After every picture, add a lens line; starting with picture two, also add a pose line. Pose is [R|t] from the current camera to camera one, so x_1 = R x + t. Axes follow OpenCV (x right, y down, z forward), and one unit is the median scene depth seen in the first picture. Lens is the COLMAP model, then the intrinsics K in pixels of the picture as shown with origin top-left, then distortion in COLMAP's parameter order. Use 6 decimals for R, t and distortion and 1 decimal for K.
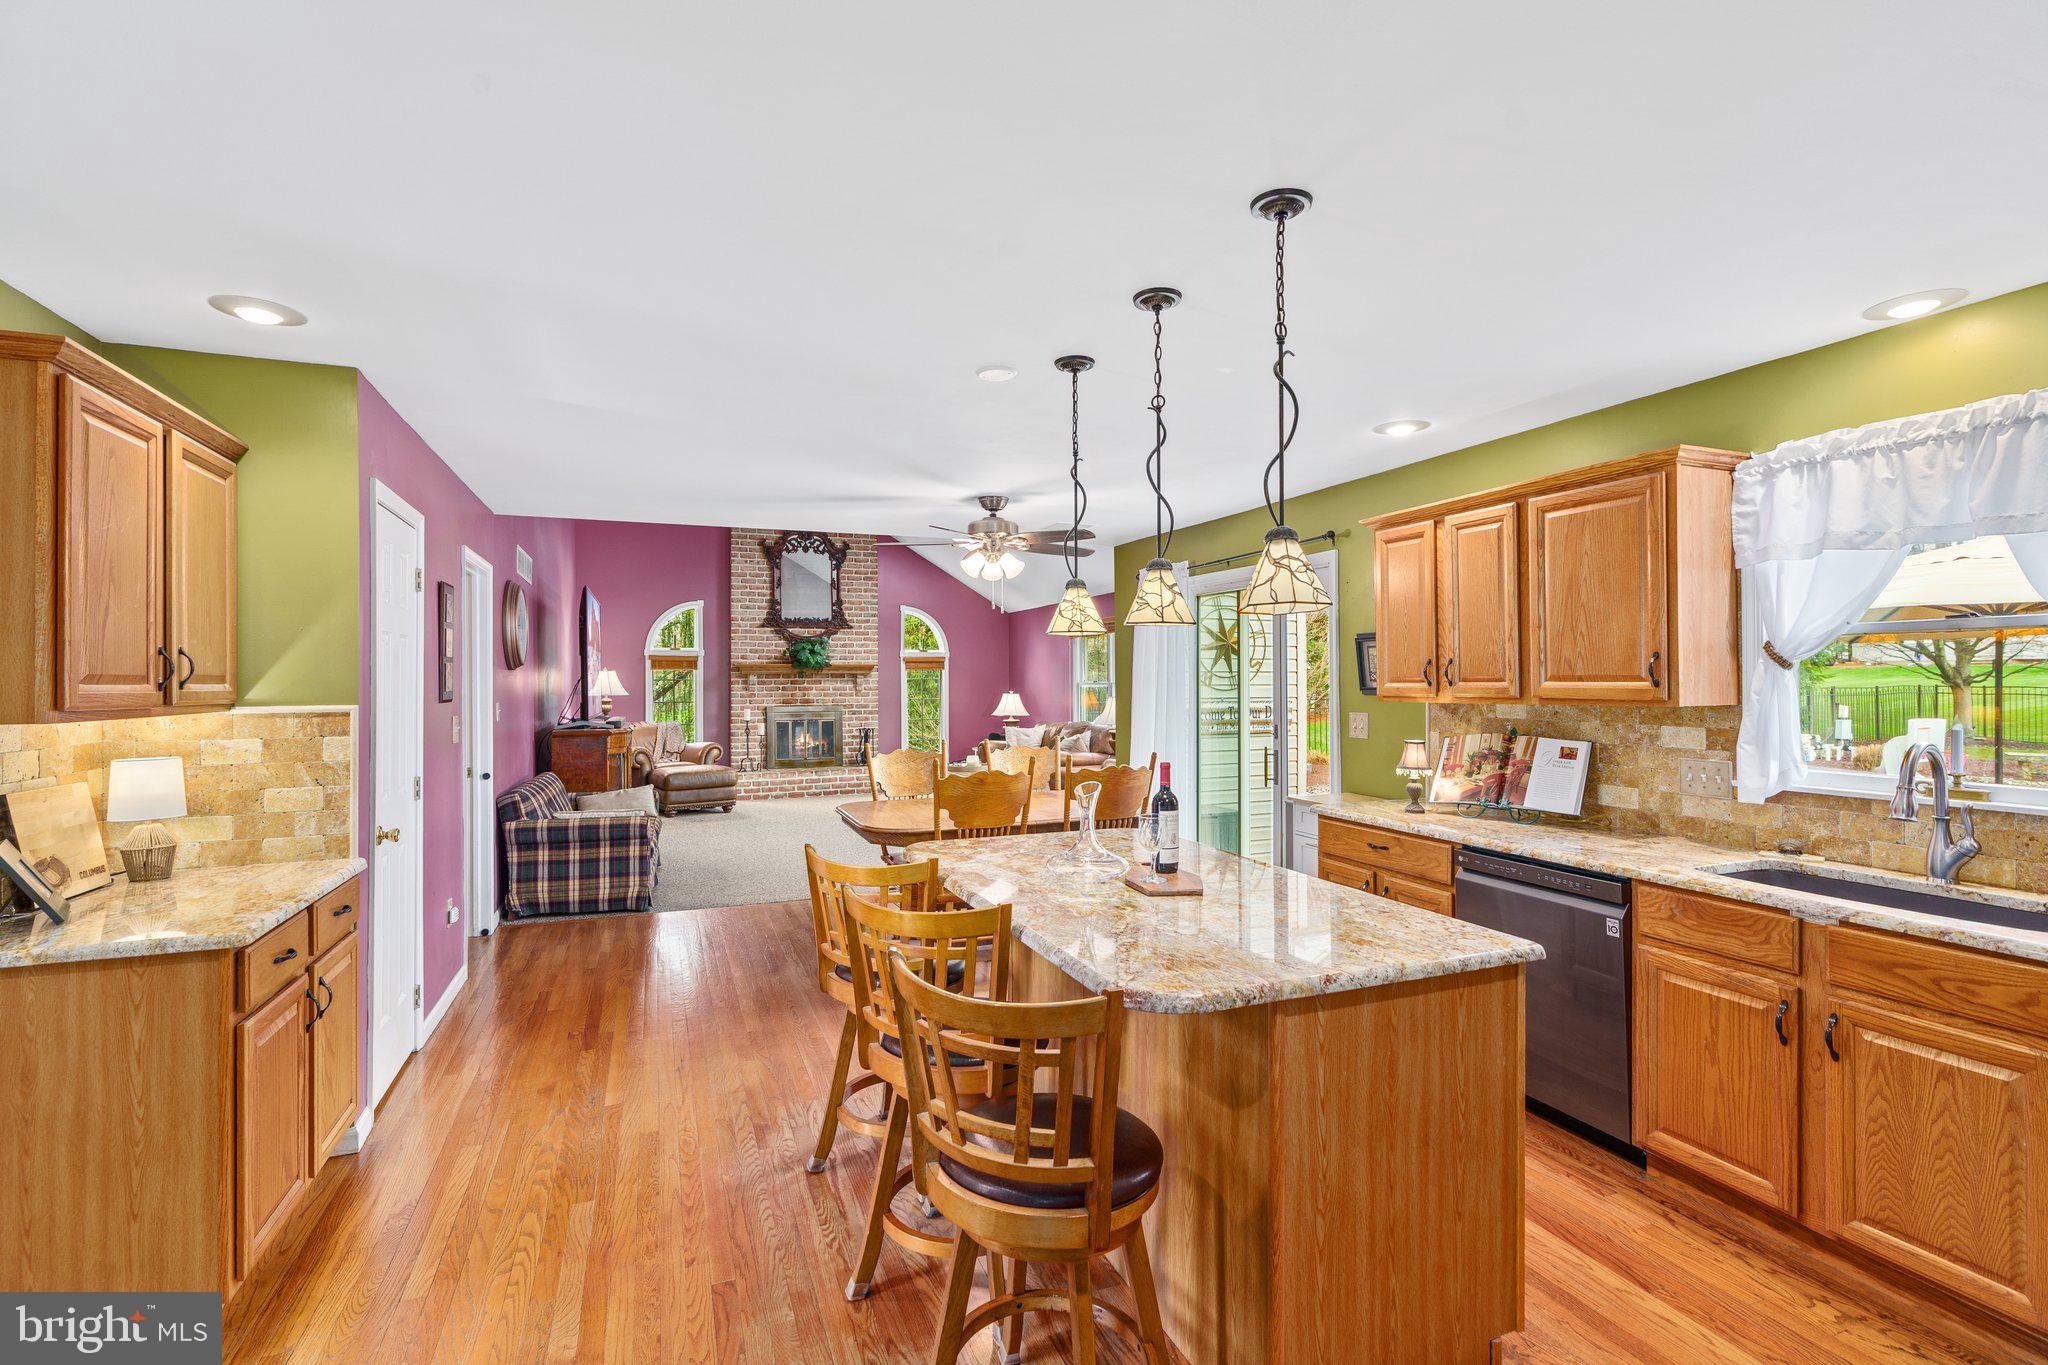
lens RADIAL K [[932.3, 0, 1016.9], [0, 932.3, 679.0], [0, 0, 1]] dist [-0.003050, 0.000558]
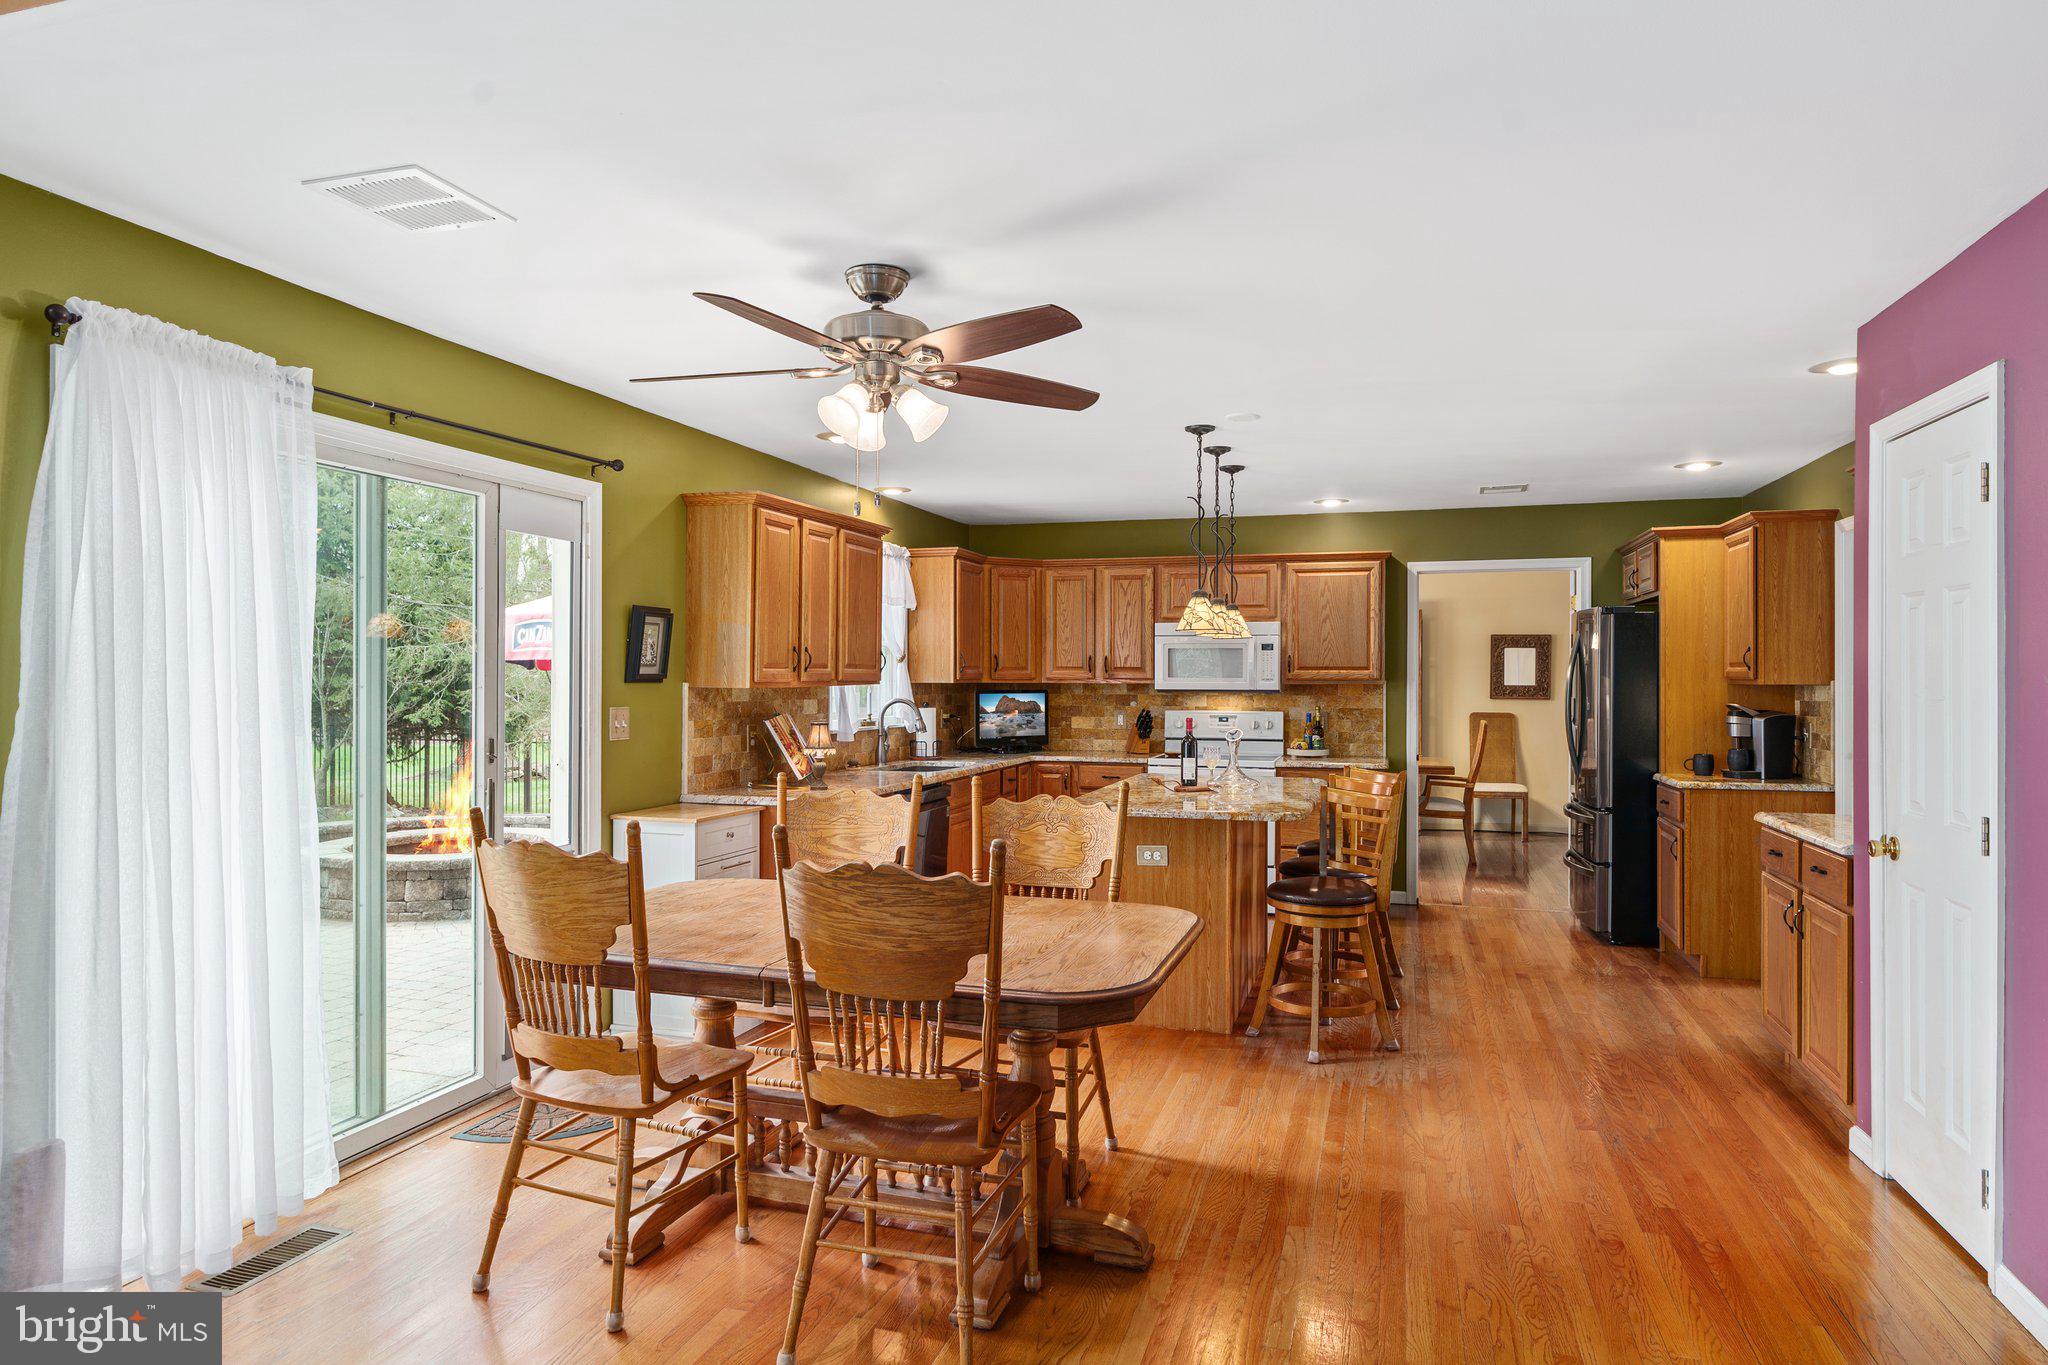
lens RADIAL K [[1212.0, 0, 1021.0], [0, 1212.0, 672.5], [0, 0, 1]] dist [-0.000425, 0.000218]
pose [[-0.780651, 0.003488, 0.624958, -0.230190], [-0.000365, 0.999982, -0.006037, 0.006287], [-0.624968, -0.004941, -0.780635, 0.703944]]
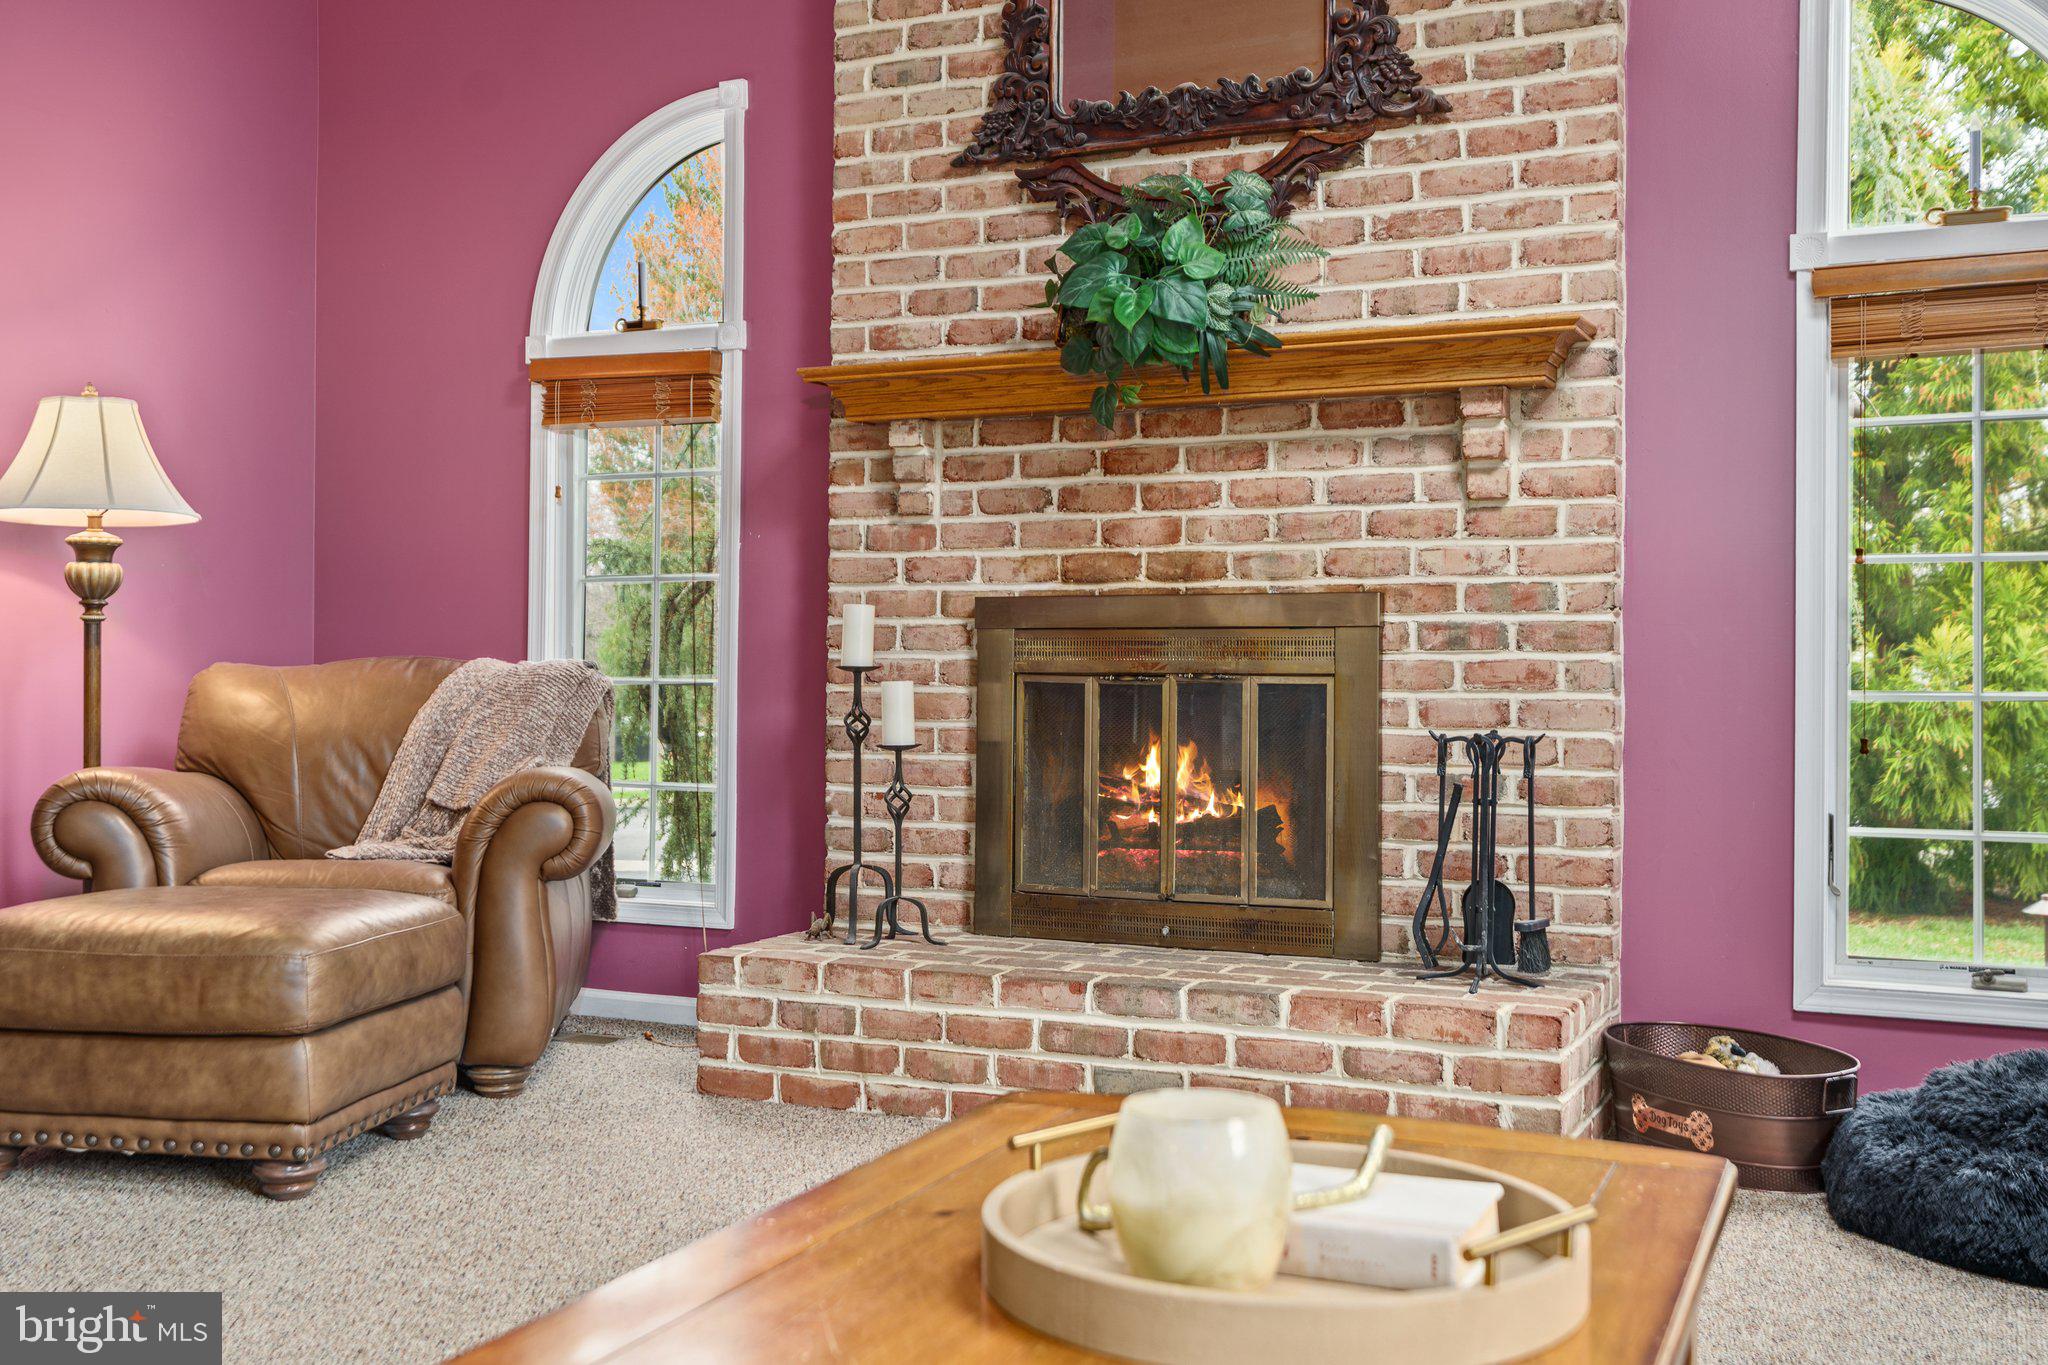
lens RADIAL K [[2020.0, 0, 1019.9], [0, 2020.0, 646.2], [0, 0, 1]] dist [0.009239, 0.006765]
pose [[0.677761, 0.004507, -0.735268, 0.037467], [-0.004733, 0.999987, 0.001767, 0.045077], [0.735267, 0.002282, 0.677774, 0.850335]]
